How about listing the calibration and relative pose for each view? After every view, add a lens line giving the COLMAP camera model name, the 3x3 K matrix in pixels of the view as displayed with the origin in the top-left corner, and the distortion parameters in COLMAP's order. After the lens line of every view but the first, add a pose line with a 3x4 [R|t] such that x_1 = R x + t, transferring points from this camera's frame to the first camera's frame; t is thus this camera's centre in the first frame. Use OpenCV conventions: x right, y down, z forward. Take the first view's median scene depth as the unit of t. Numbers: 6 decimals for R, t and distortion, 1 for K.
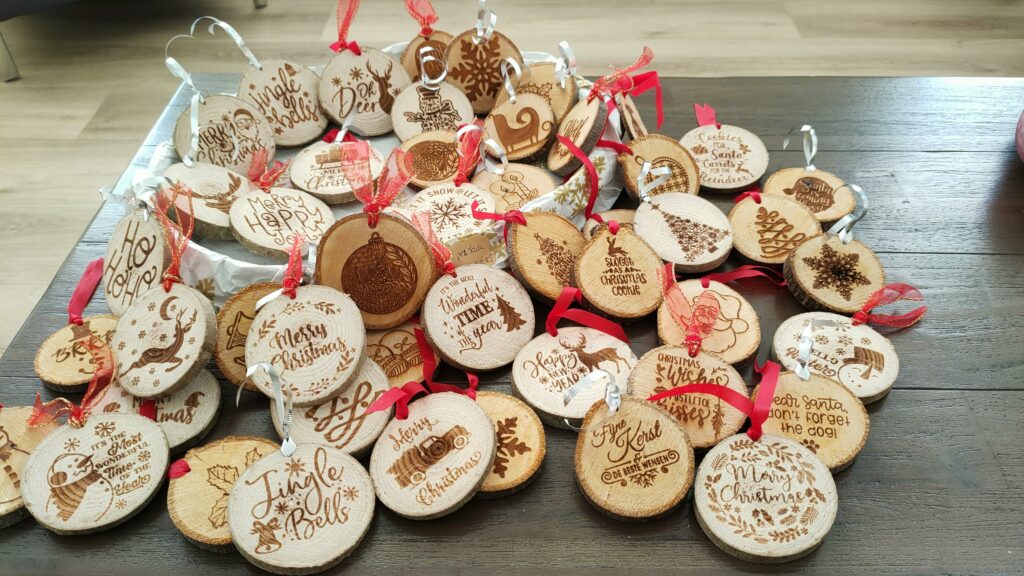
lens RADIAL K [[789.6, 0, 515.1], [0, 789.6, 297.5], [0, 0, 1]] dist [0.060581, -0.113790]
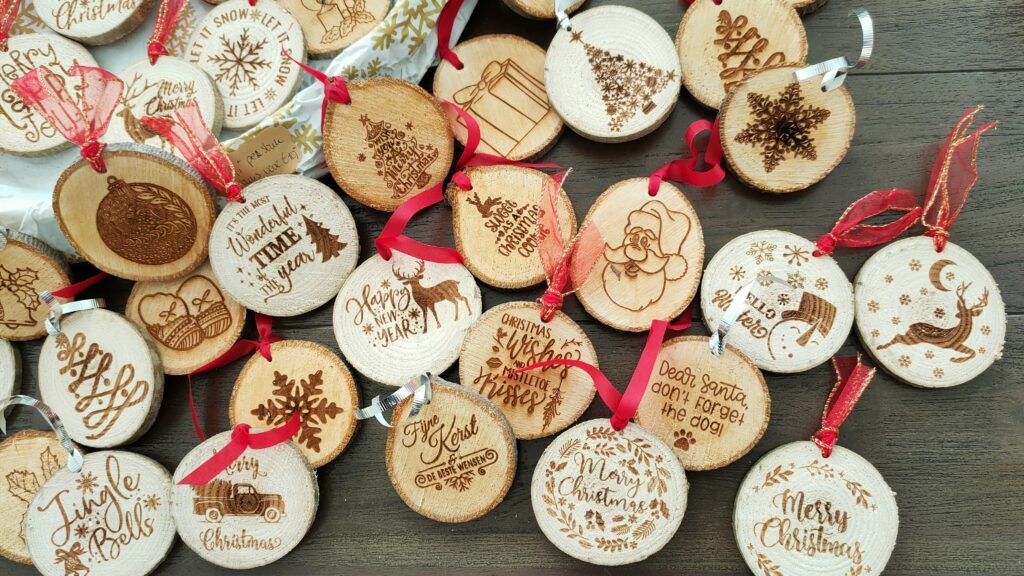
lens RADIAL K [[789.6, 0, 510.2], [0, 789.6, 295.1], [0, 0, 1]] dist [0.060581, -0.113790]
pose [[0.995226, -0.042639, -0.087796, 0.229937], [0.085411, 0.815795, 0.571999, -0.345818], [0.047234, -0.576767, 0.815542, 0.291905]]
